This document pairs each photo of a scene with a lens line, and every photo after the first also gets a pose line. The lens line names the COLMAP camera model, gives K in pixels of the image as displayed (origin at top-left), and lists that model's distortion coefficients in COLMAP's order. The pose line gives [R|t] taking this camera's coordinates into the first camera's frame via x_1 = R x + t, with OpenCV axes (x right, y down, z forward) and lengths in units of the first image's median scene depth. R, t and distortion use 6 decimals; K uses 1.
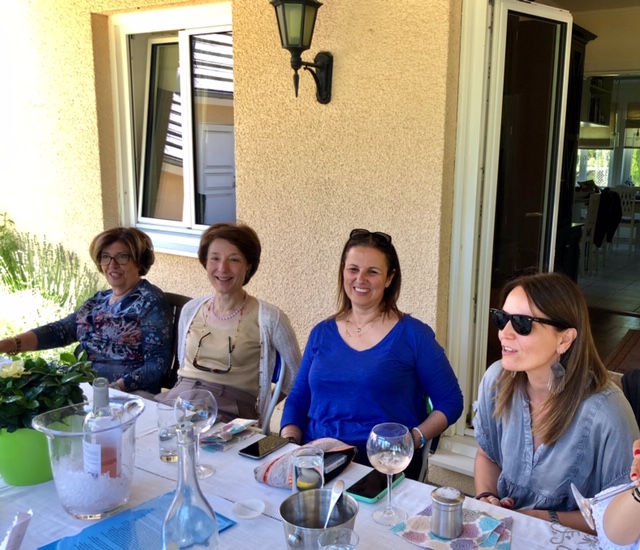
lens RADIAL K [[694.0, 0, 320.0], [0, 694.0, 275.0], [0, 0, 1]] dist [0.116827, 0.007803]
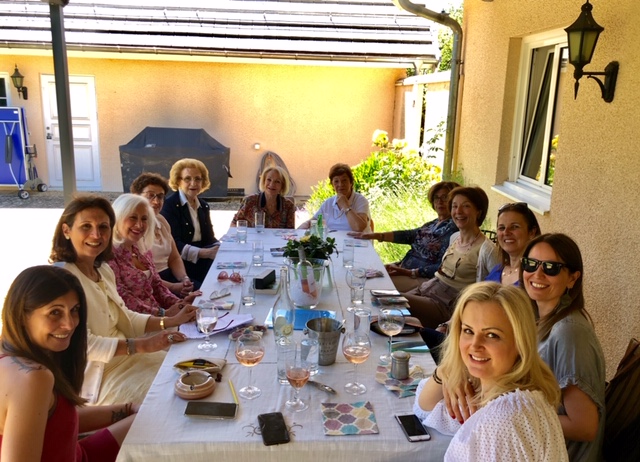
lens RADIAL K [[551.7, 0, 320.0], [0, 551.7, 231.0], [0, 0, 1]] dist [0.002285, 0.001929]
pose [[0.595295, 0.193267, -0.779918, 0.544125], [-0.154119, 0.980084, 0.125234, -0.066112], [0.788588, 0.045649, 0.613225, -0.011134]]
